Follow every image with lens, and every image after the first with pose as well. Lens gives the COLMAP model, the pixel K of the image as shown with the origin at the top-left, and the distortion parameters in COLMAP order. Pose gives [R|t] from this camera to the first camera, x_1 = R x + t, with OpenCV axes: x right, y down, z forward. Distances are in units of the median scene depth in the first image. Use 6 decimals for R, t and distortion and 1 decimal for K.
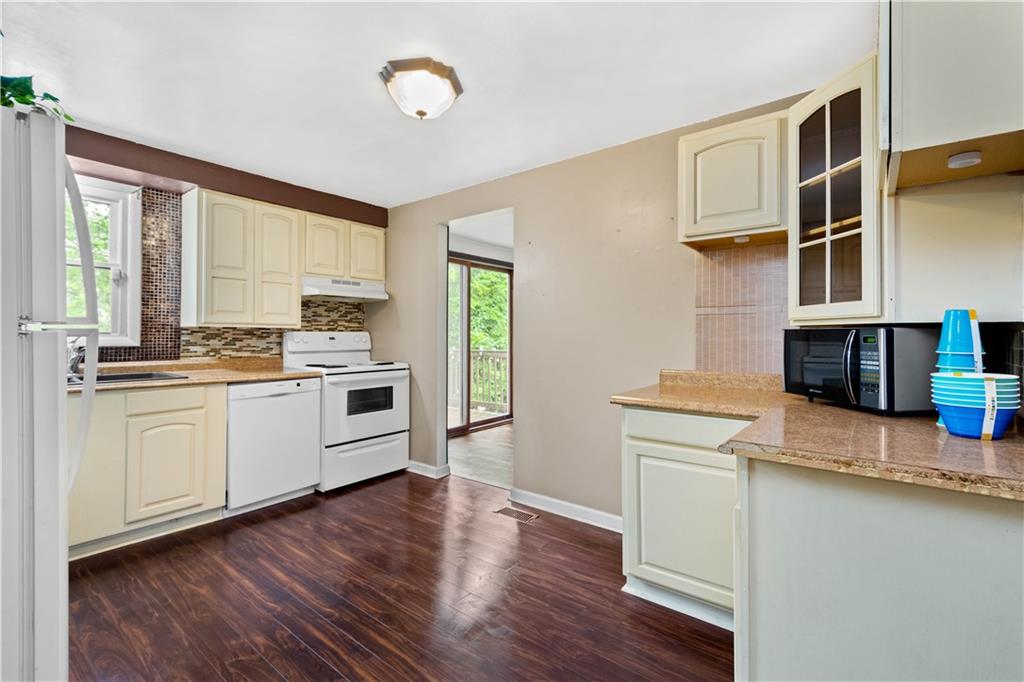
lens RADIAL K [[453.3, 0, 505.1], [0, 453.3, 336.1], [0, 0, 1]] dist [0.010180, 0.000586]
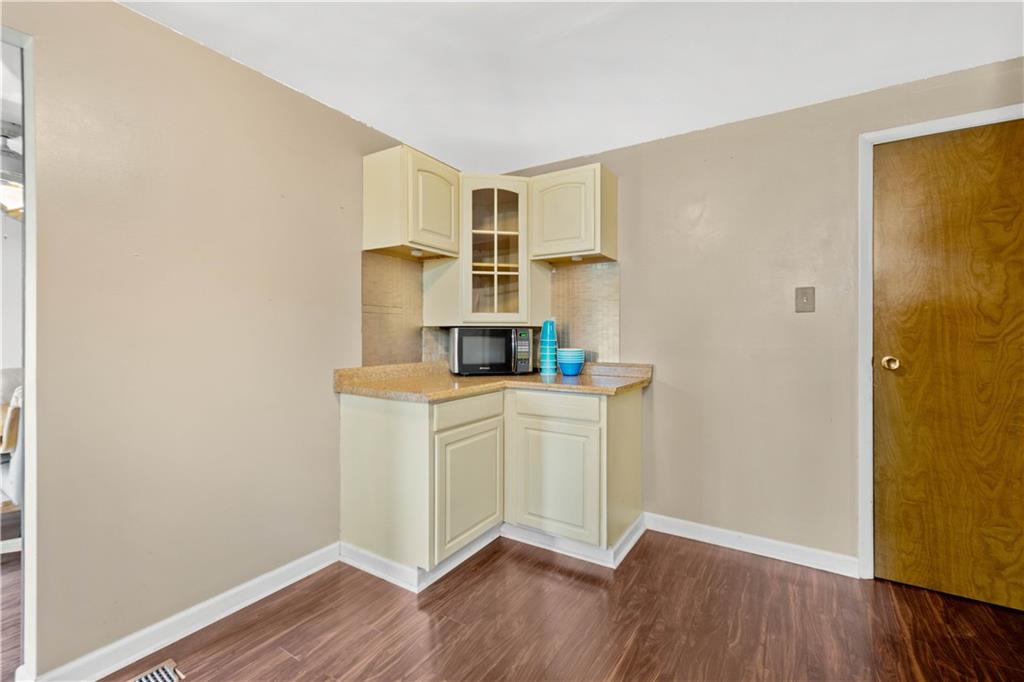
lens RADIAL K [[453.3, 0, 512.2], [0, 453.3, 339.7], [0, 0, 1]] dist [0.010180, 0.000586]
pose [[-0.121396, -0.017485, 0.992450, -0.841993], [0.000563, 0.999843, 0.017685, -0.003900], [-0.992604, 0.002705, -0.121367, 1.055723]]
